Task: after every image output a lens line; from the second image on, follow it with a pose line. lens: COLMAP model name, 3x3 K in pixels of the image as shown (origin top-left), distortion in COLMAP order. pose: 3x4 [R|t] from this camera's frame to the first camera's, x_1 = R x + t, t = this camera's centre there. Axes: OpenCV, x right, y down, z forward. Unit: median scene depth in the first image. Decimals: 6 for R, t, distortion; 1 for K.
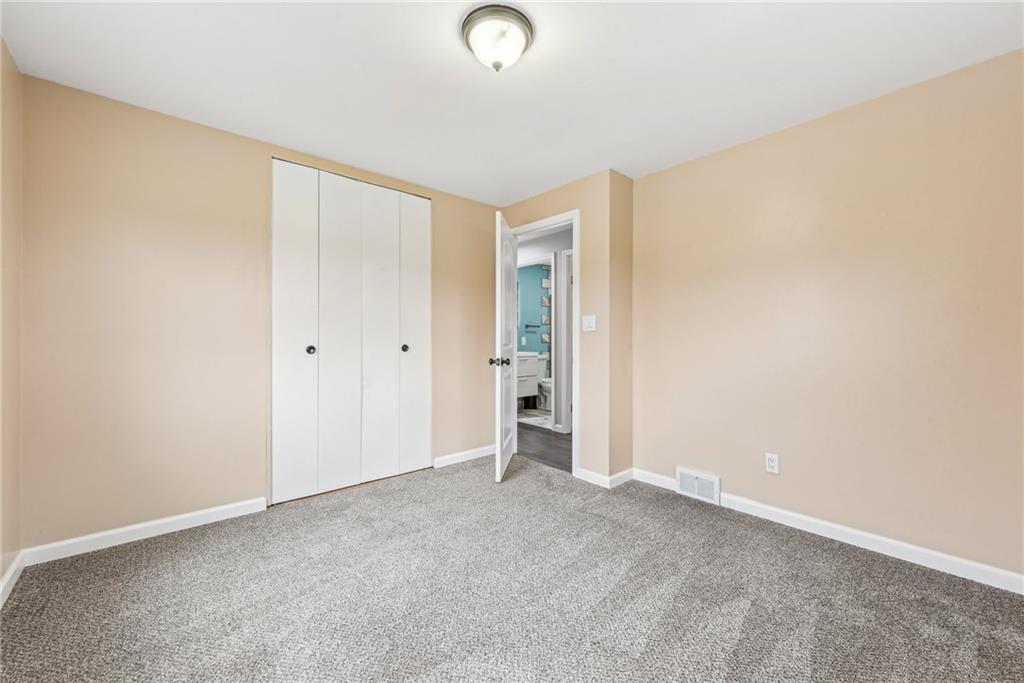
lens RADIAL K [[402.4, 0, 511.4], [0, 402.4, 339.8], [0, 0, 1]] dist [0.003467, -0.000525]
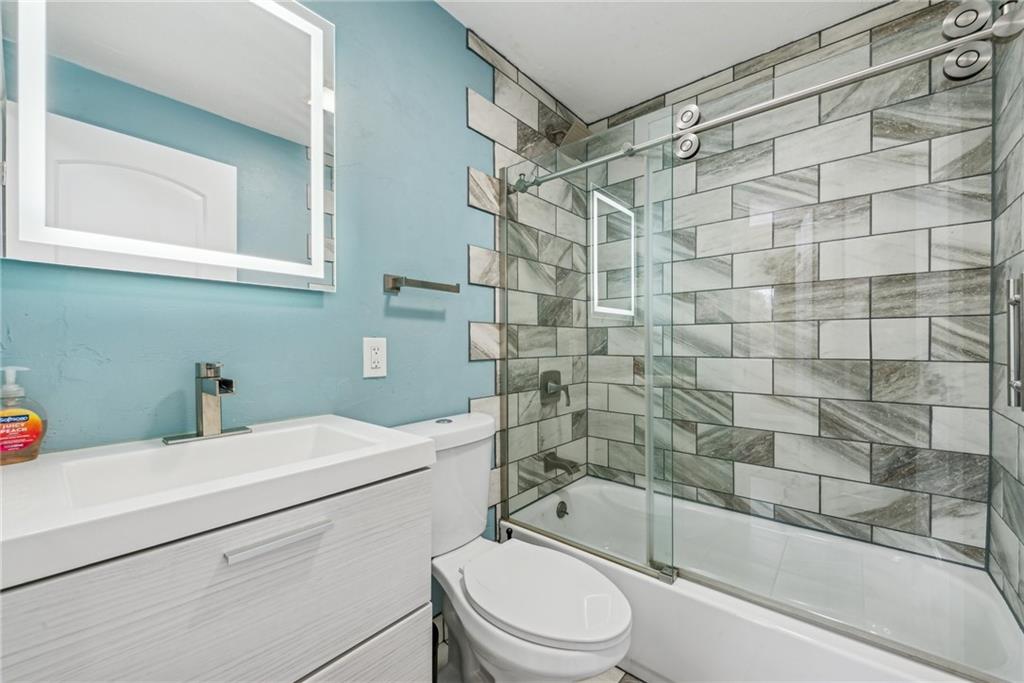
lens RADIAL K [[402.4, 0, 512.7], [0, 402.4, 343.7], [0, 0, 1]] dist [0.003467, -0.000525]
pose [[0.990806, -0.003112, 0.135251, 0.068713], [0.002891, 0.999994, 0.001832, -0.003480], [-0.135256, -0.001424, 0.990810, 0.764475]]
